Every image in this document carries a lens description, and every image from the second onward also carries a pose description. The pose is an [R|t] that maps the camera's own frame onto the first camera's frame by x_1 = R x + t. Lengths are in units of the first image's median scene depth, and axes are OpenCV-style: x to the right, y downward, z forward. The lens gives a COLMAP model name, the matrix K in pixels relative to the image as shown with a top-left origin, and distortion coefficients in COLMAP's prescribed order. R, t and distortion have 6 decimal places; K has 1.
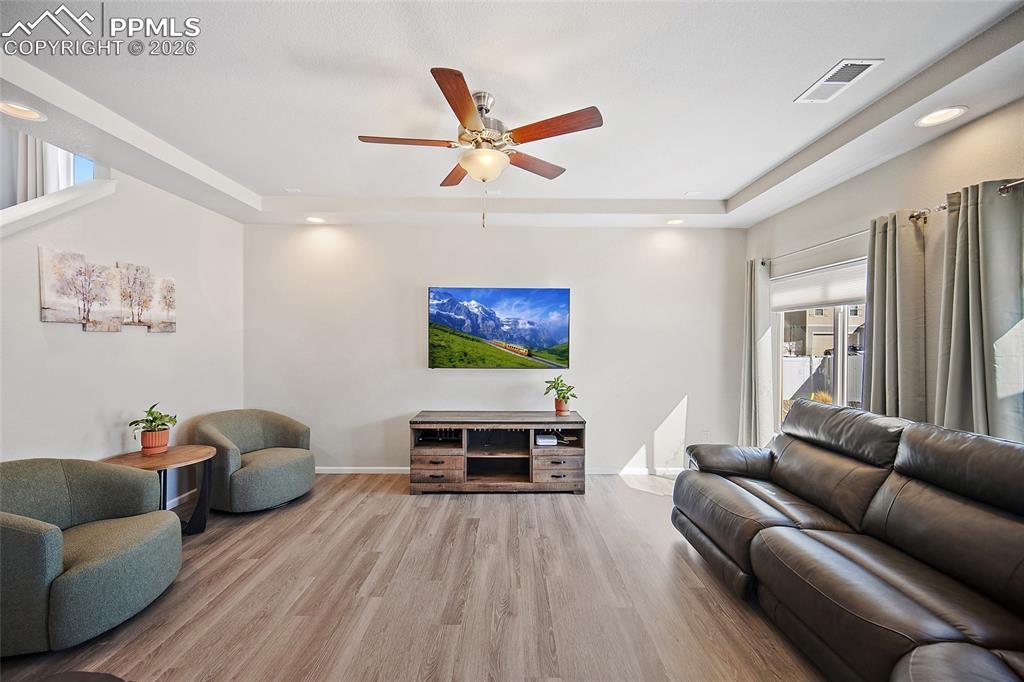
lens RADIAL K [[409.8, 0, 511.0], [0, 409.8, 344.2], [0, 0, 1]] dist [-0.002626, 0.000104]
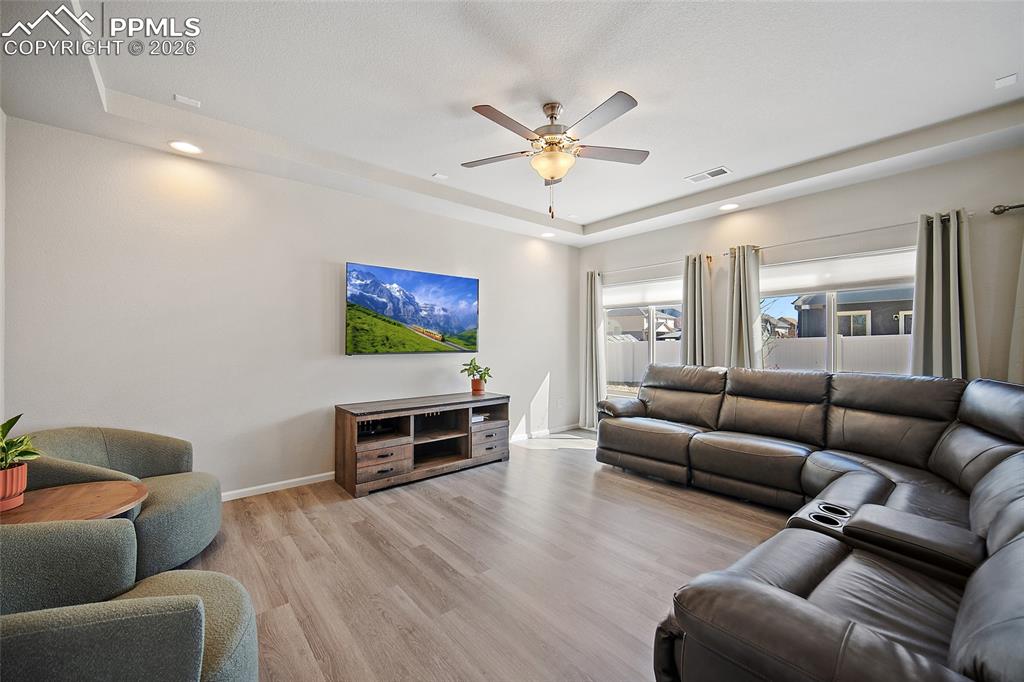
lens RADIAL K [[404.0, 0, 513.4], [0, 404.0, 339.6], [0, 0, 1]] dist [-0.001680, 0.000058]
pose [[0.770542, -0.002472, 0.637384, -0.535898], [0.009782, 0.999921, -0.007948, 0.038954], [-0.637314, 0.012359, 0.770505, 0.116951]]
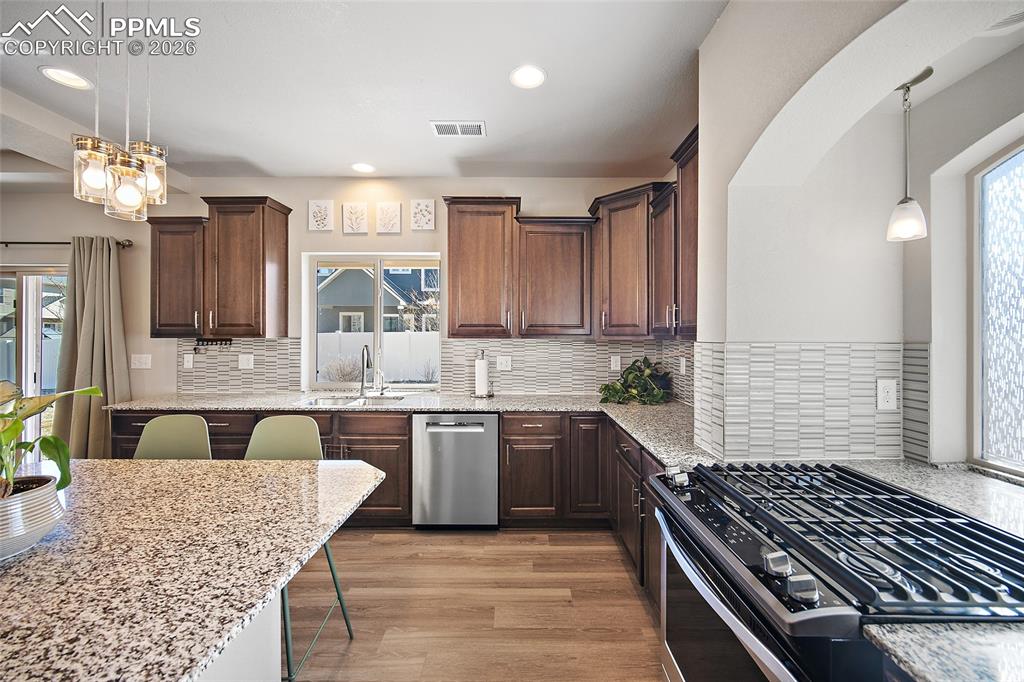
lens RADIAL K [[404.0, 0, 513.4], [0, 404.0, 339.6], [0, 0, 1]] dist [-0.001680, 0.000058]
pose [[0.004549, -0.017139, 0.999843, -0.248850], [0.005224, 0.999840, 0.017115, 0.009414], [-0.999976, 0.005146, 0.004638, -1.343416]]
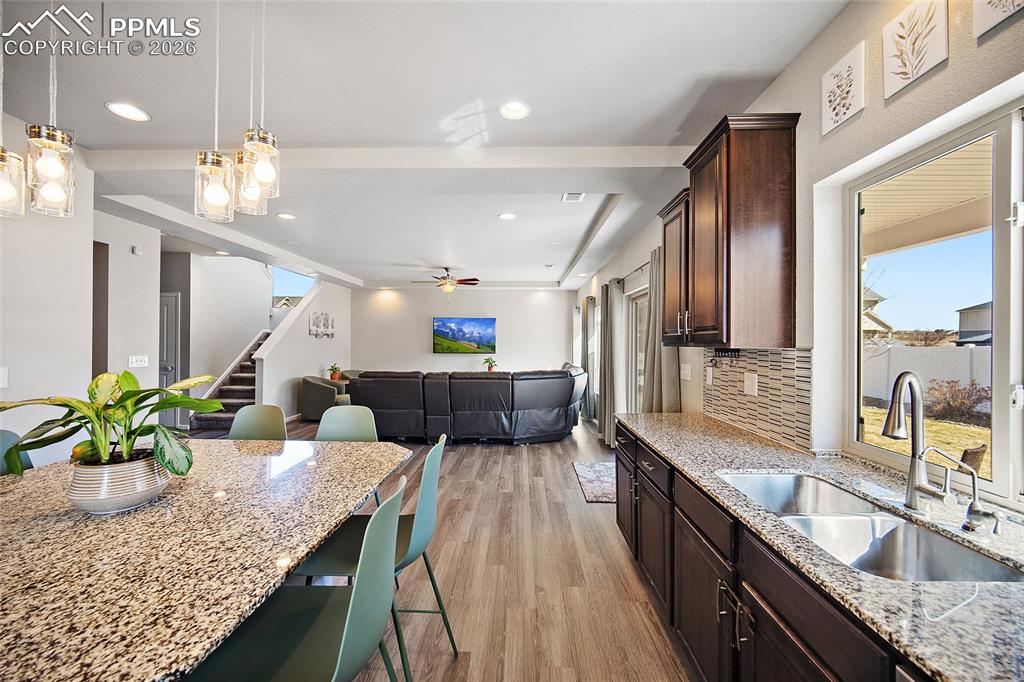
lens RADIAL K [[400.8, 0, 512.6], [0, 400.8, 340.4], [0, 0, 1]] dist [-0.002762, 0.000080]
pose [[0.999755, 0.001146, -0.022089, 0.318788], [-0.001410, 0.999928, -0.011930, 0.014321], [0.022074, 0.011959, 0.999685, -1.337749]]
